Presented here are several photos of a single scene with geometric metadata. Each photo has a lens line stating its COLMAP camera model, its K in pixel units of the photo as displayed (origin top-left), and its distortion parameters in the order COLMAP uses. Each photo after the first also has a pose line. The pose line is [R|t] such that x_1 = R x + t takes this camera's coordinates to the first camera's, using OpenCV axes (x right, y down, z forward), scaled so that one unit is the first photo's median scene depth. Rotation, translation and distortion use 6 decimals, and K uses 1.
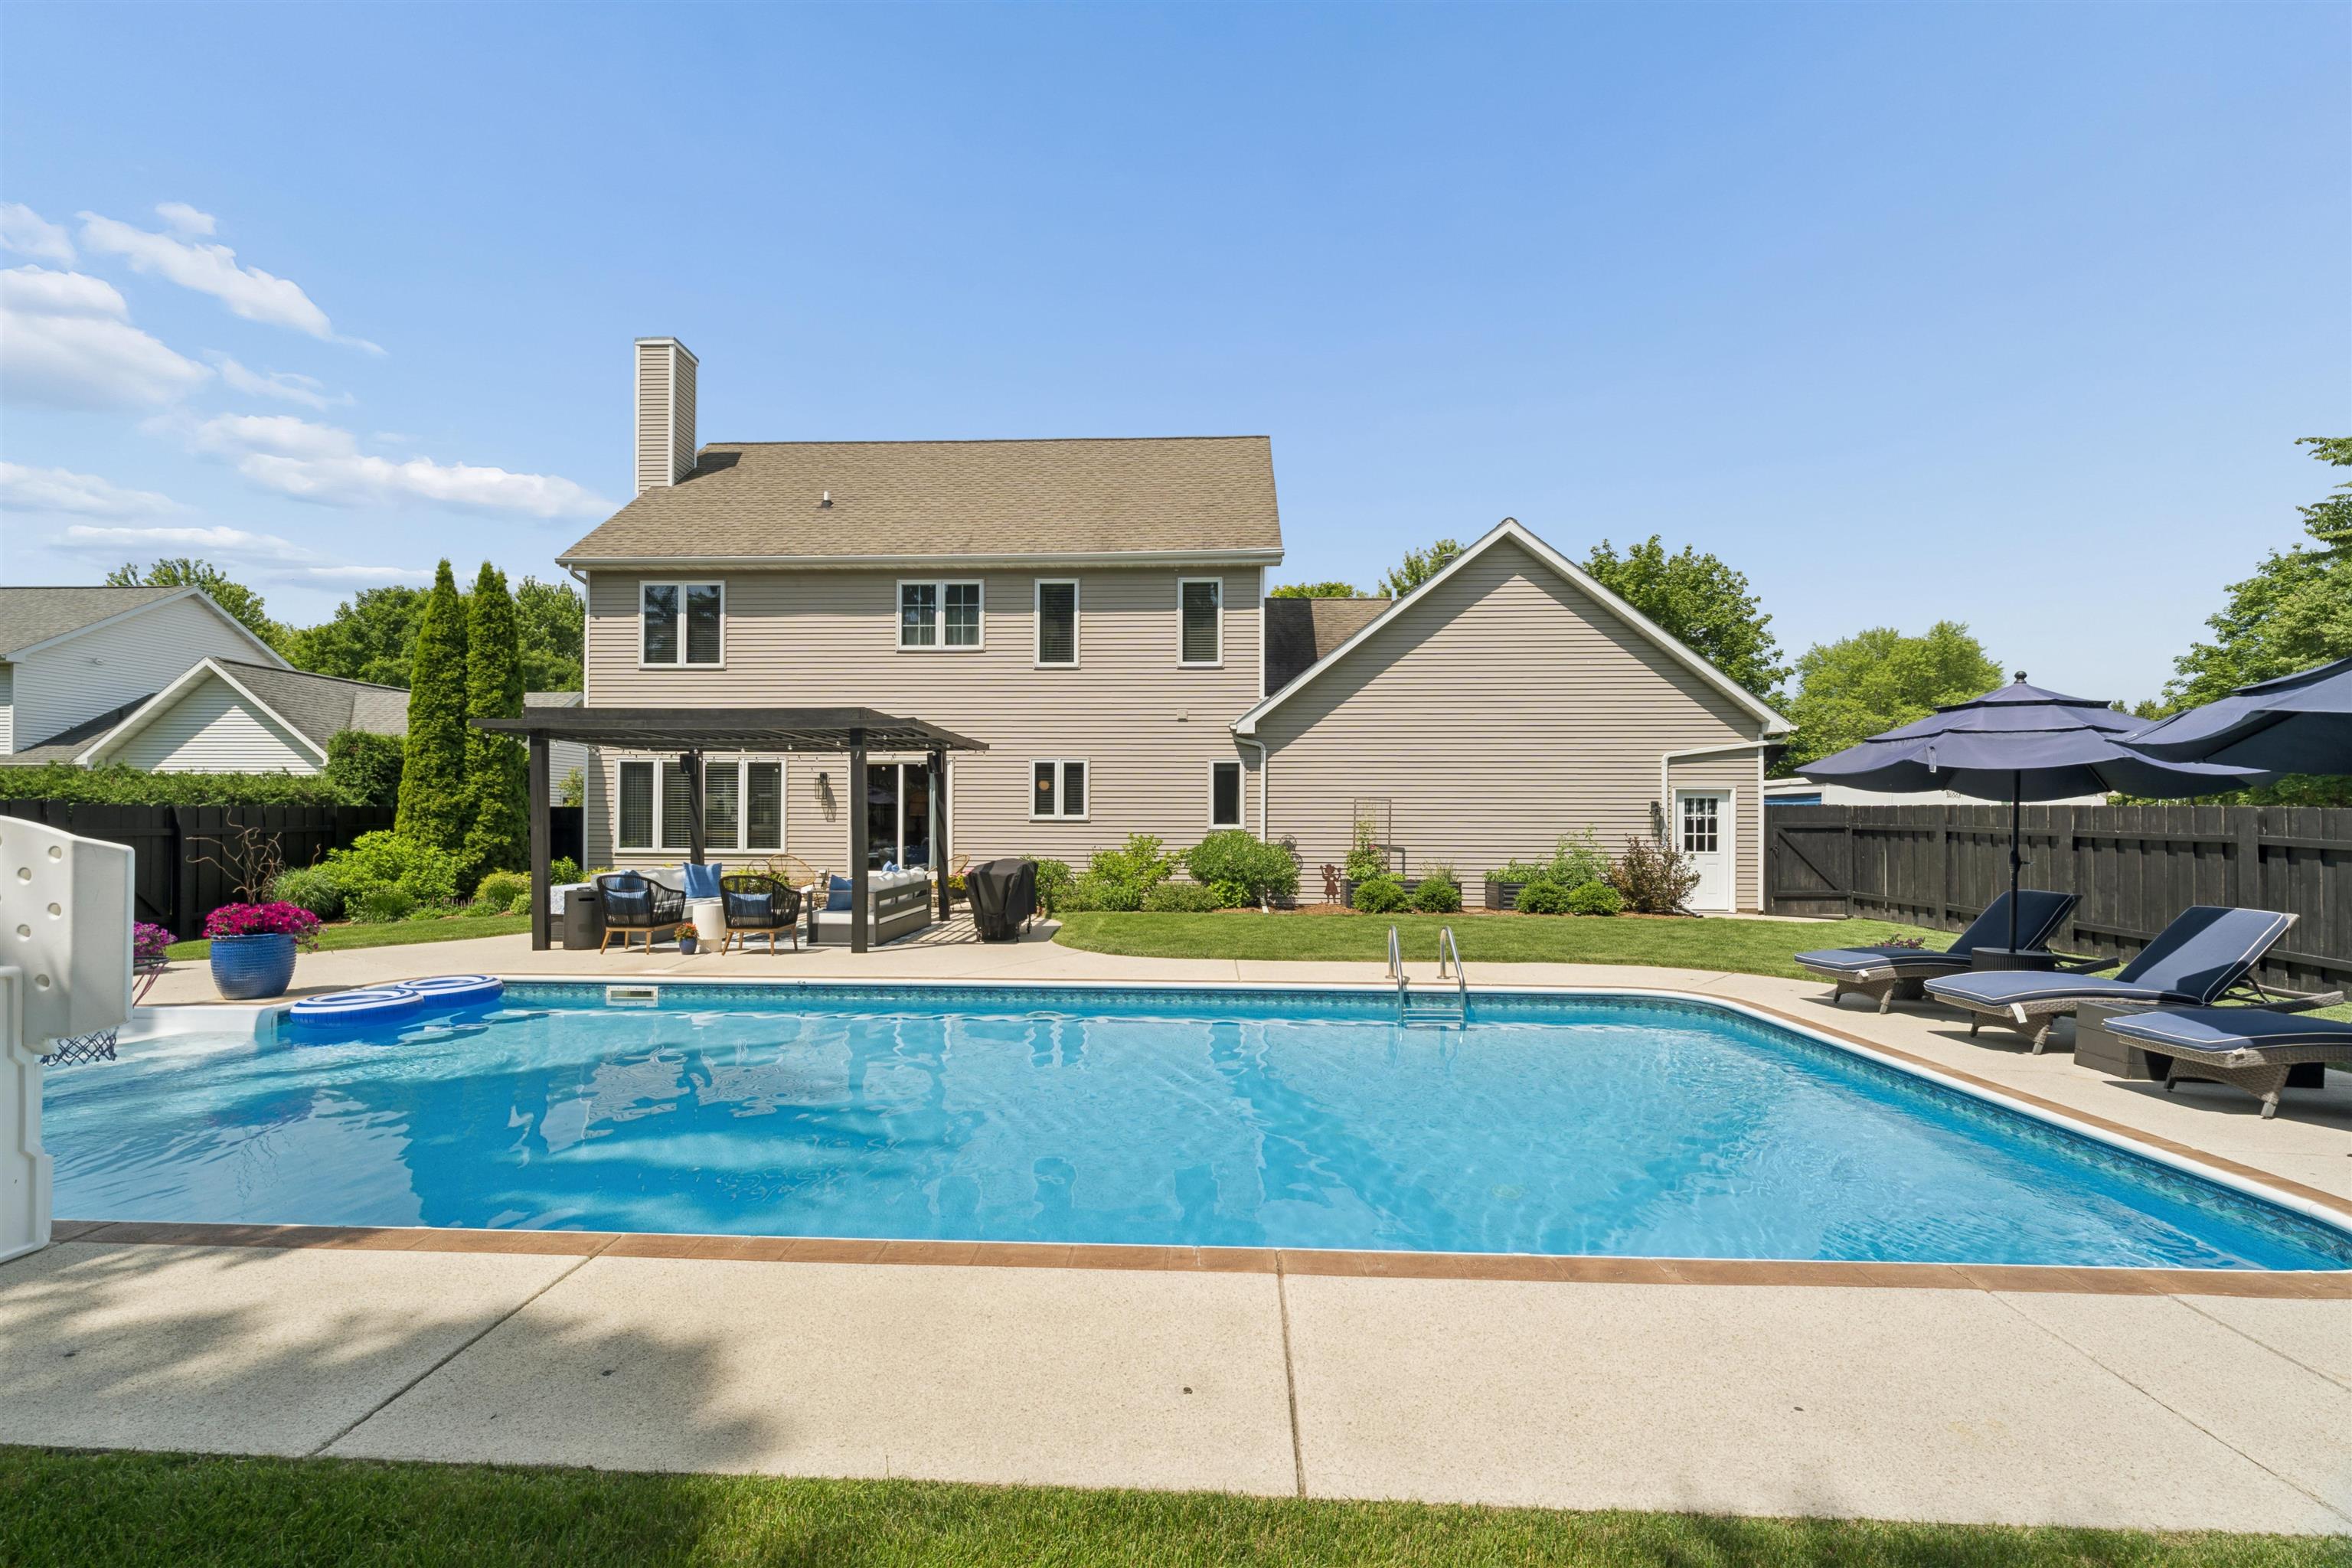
lens RADIAL K [[1008.6, 0, 1180.1], [0, 1008.6, 824.6], [0, 0, 1]] dist [0.010069, 0.000015]
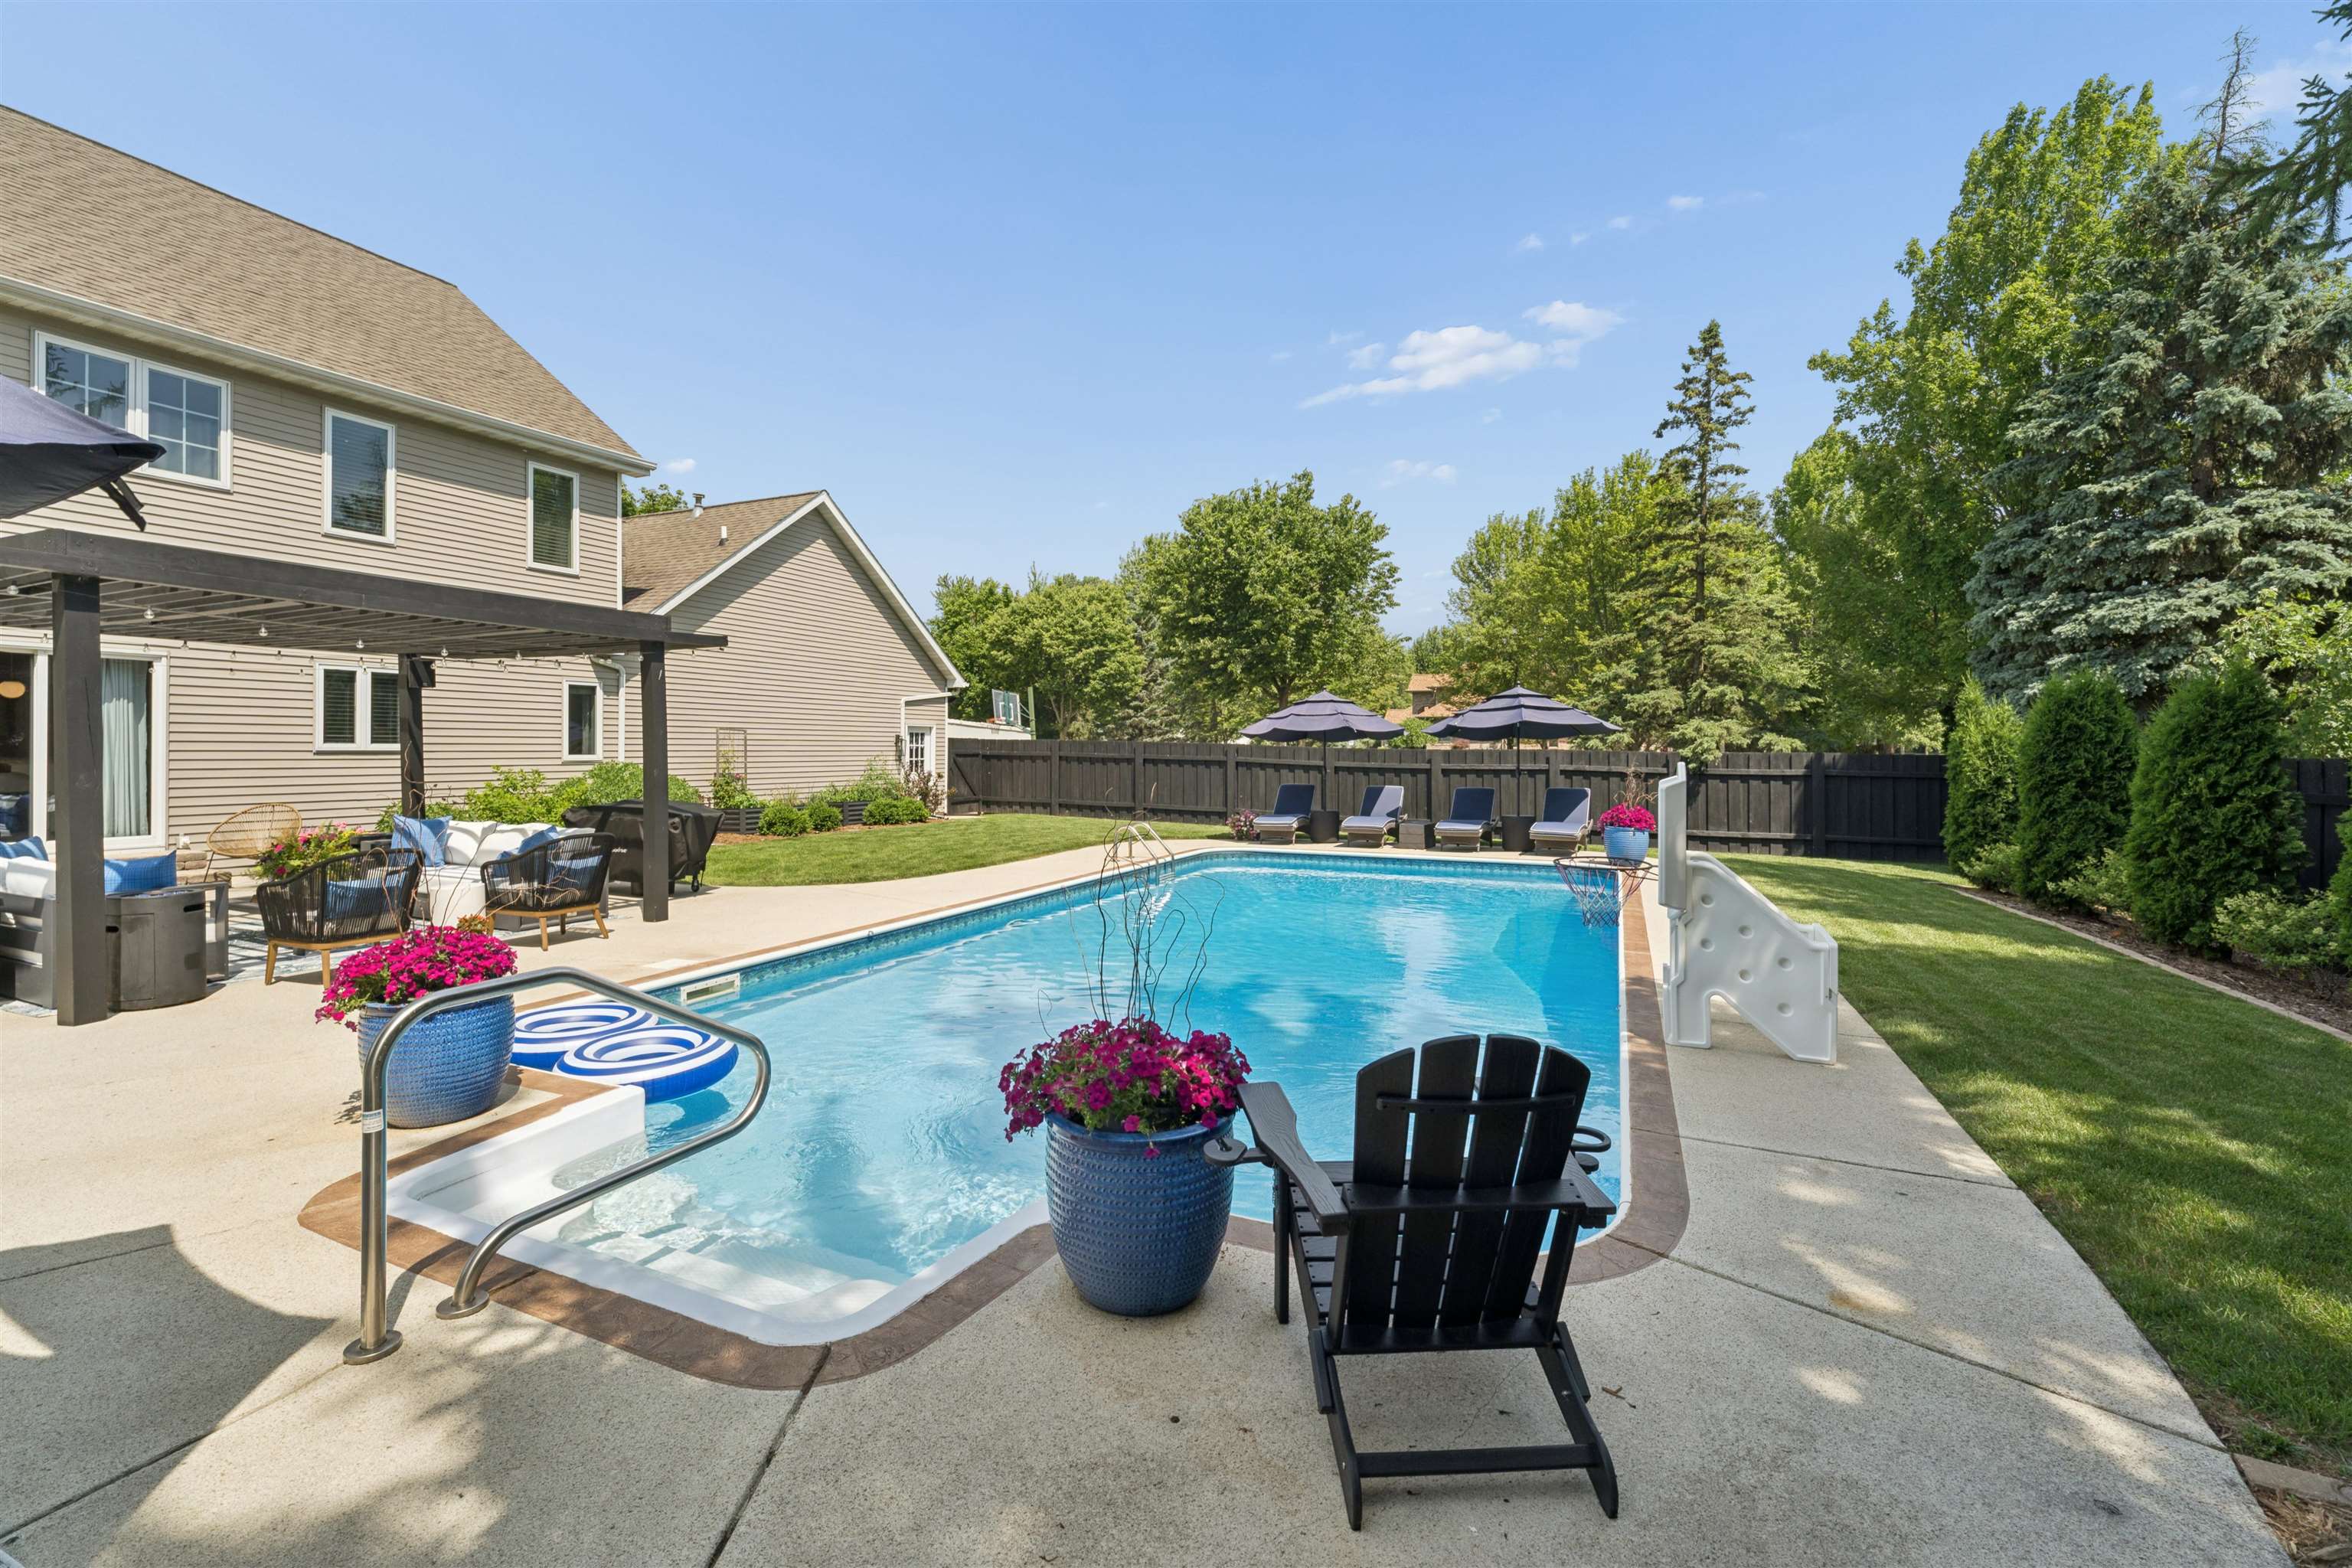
lens RADIAL K [[974.7, 0, 1173.0], [0, 974.7, 745.9], [0, 0, 1]] dist [0.001283, -0.000009]
pose [[0.361566, 0.000001, 0.932347, -0.569687], [0.000624, 1.000000, -0.000243, -0.007830], [-0.932346, 0.000670, 0.361566, 0.214743]]
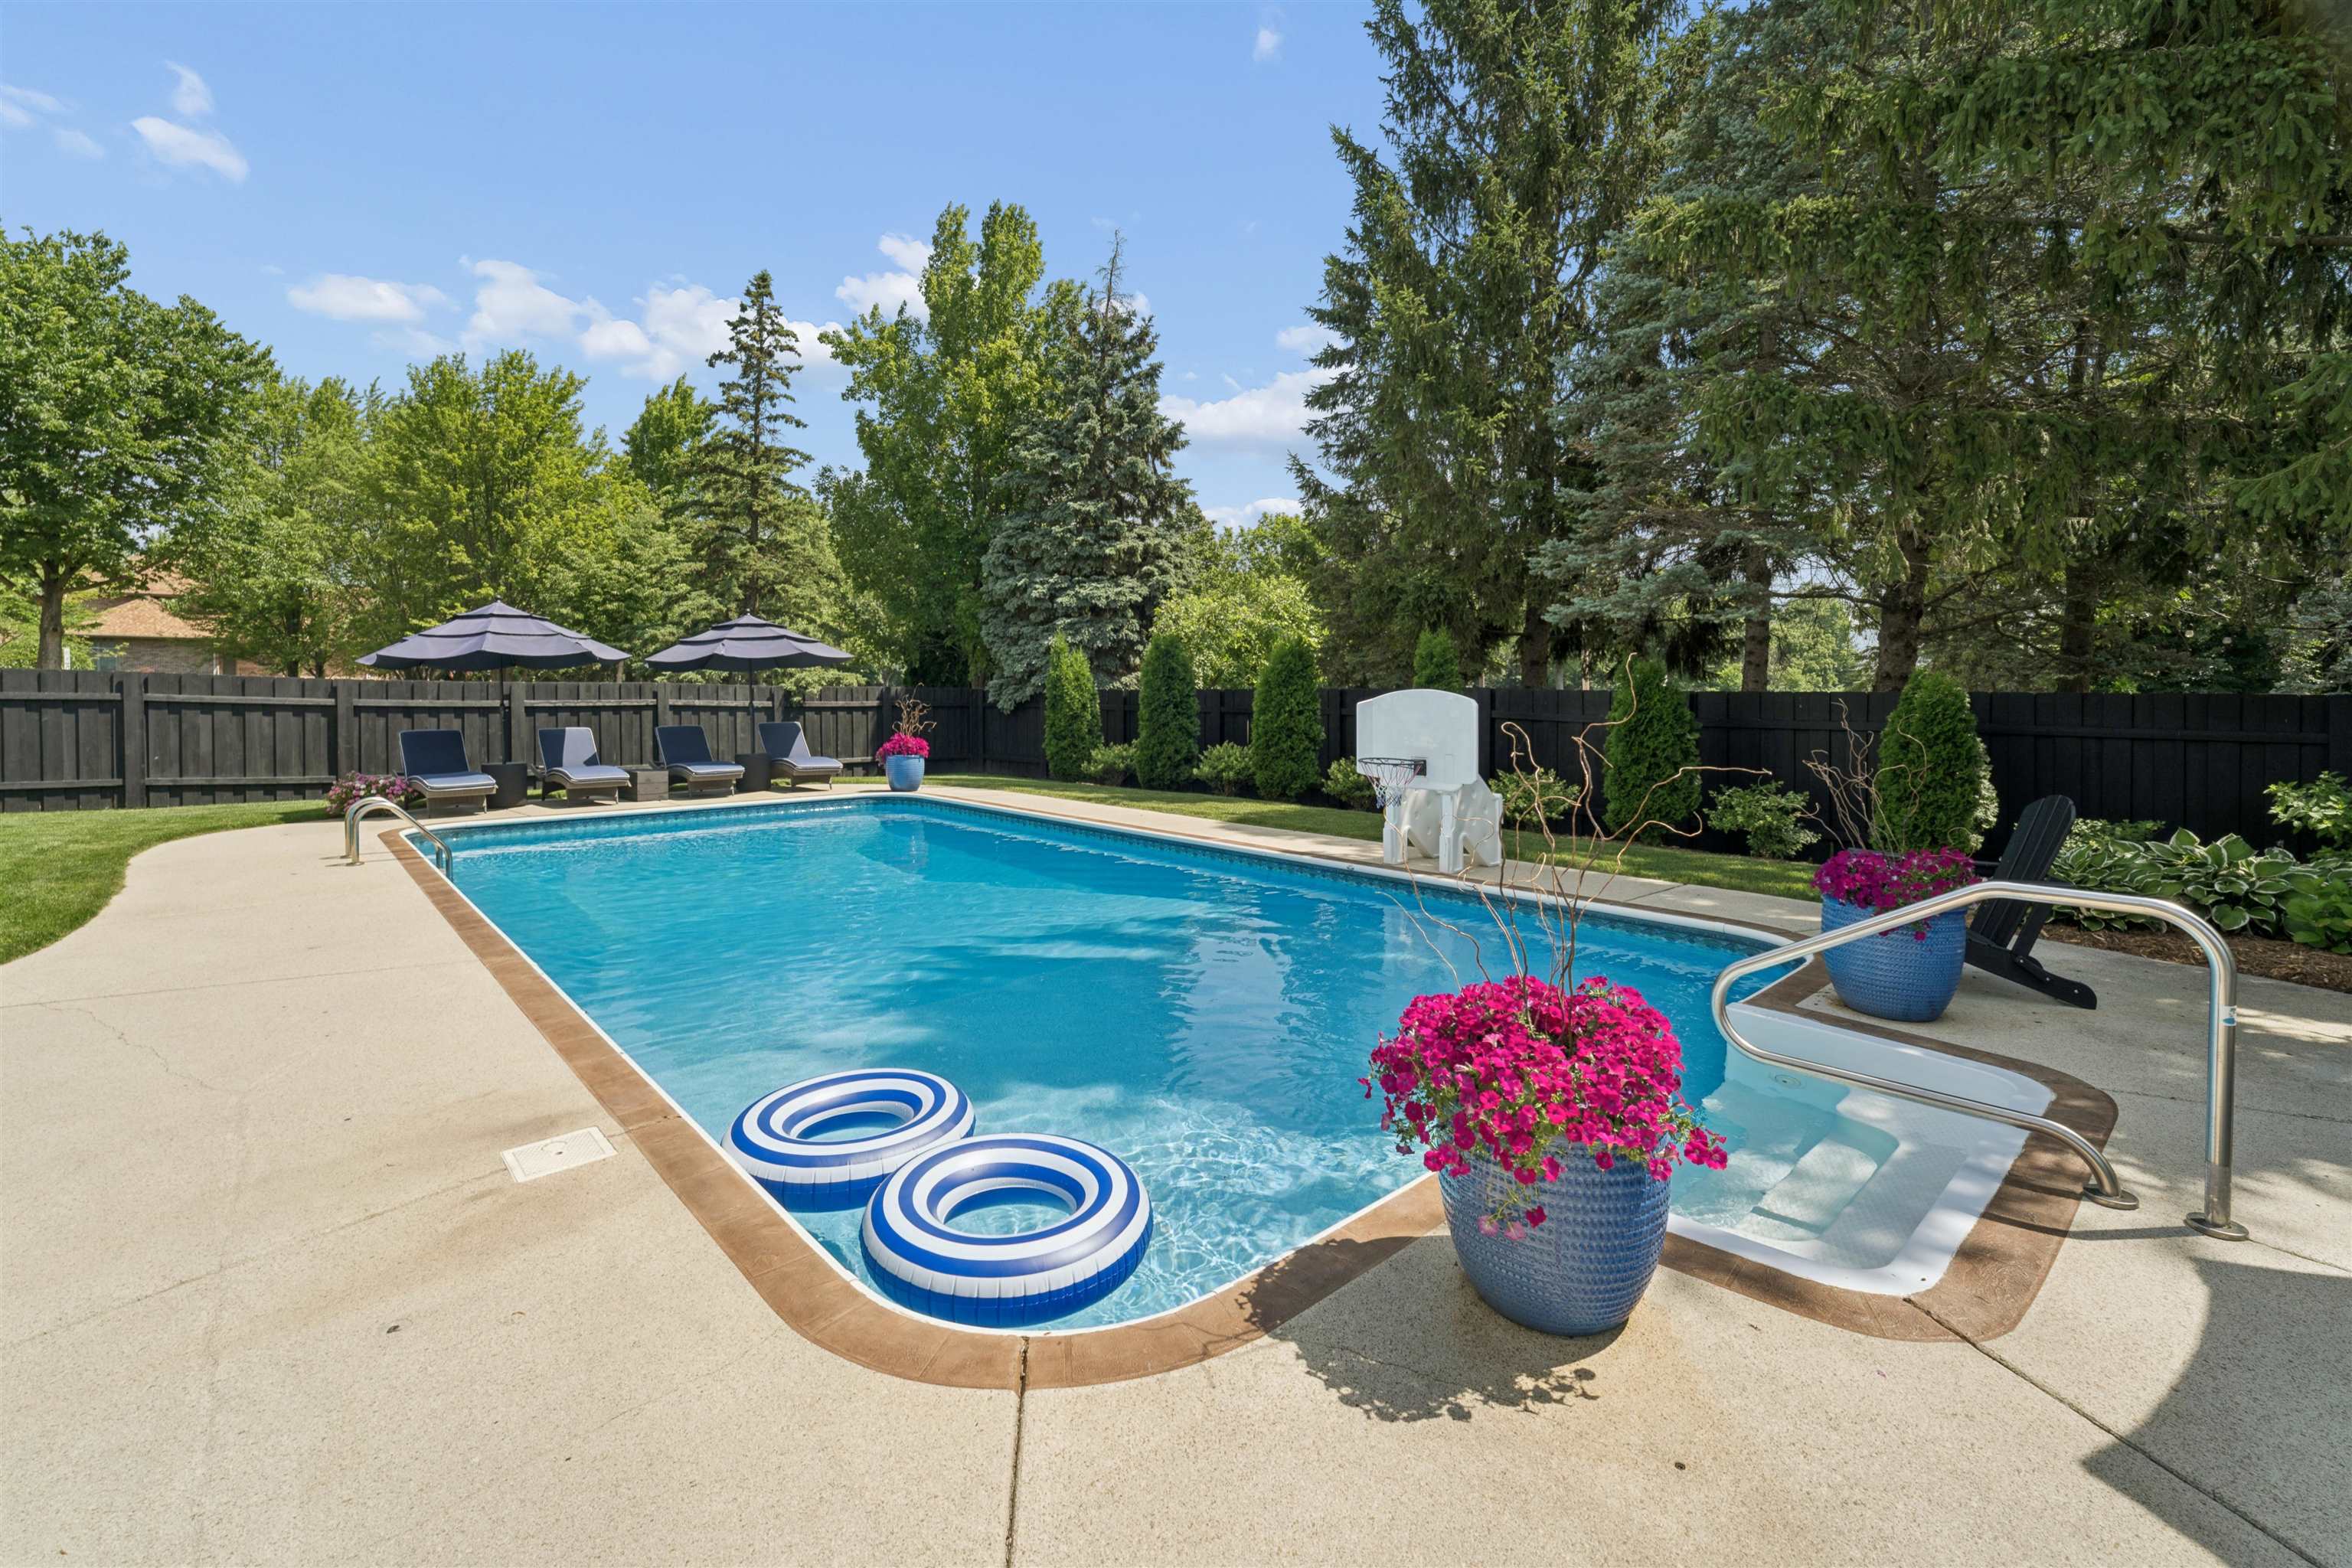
lens RADIAL K [[1032.9, 0, 1114.8], [0, 1032.9, 687.1], [0, 0, 1]] dist [0.000998, 0.000191]
pose [[-0.702526, -0.004697, 0.711642, -0.472206], [-0.004184, 0.999988, 0.002470, -0.004363], [-0.711646, -0.001242, -0.702537, 0.615969]]
